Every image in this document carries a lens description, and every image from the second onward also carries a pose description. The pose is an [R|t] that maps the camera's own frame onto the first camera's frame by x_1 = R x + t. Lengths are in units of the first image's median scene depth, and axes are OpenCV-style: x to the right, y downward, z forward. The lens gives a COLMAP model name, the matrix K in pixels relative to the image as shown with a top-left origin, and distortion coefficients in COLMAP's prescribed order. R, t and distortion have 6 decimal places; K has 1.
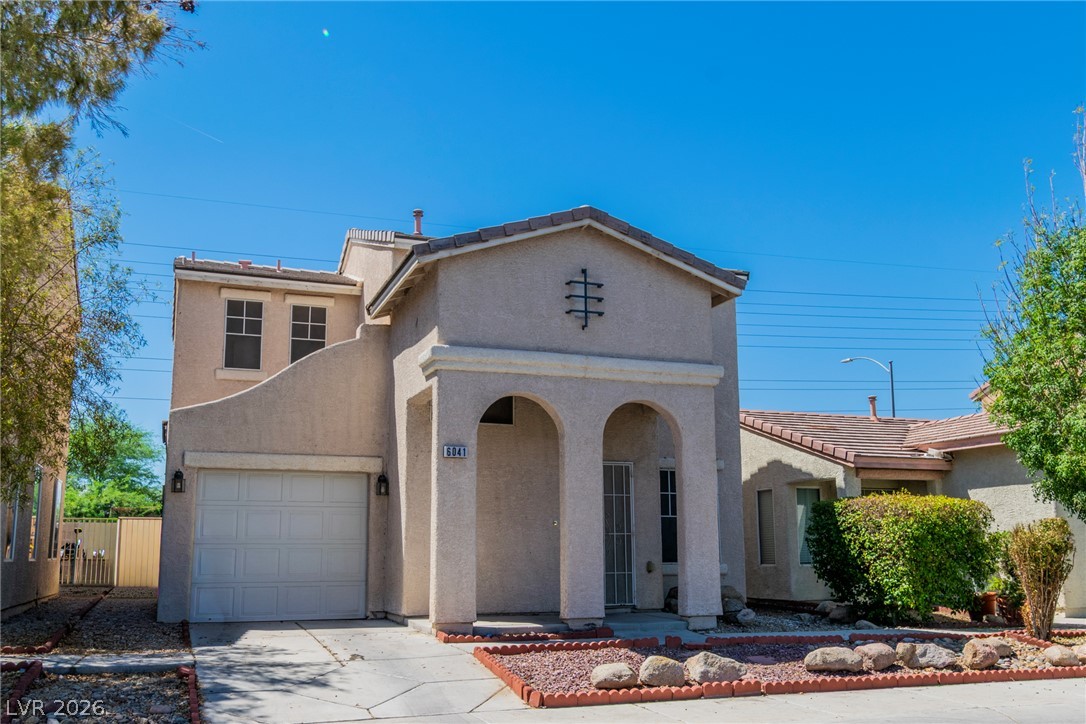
lens RADIAL K [[970.0, 0, 541.3], [0, 970.0, 365.1], [0, 0, 1]] dist [0.001267, -0.002295]
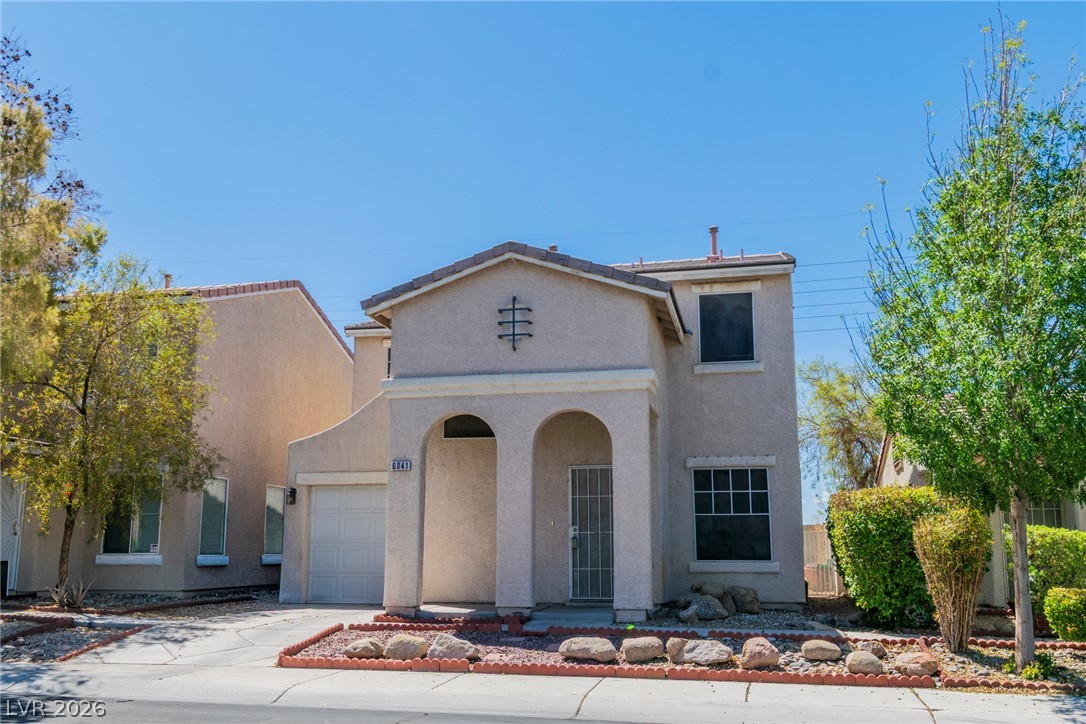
lens RADIAL K [[970.0, 0, 539.0], [0, 970.0, 360.9], [0, 0, 1]] dist [0.001267, -0.002295]
pose [[0.837660, -0.104207, -0.536159, 0.677887], [0.100359, 0.994283, -0.036453, 0.019067], [0.536893, -0.023273, 0.843330, 0.066933]]
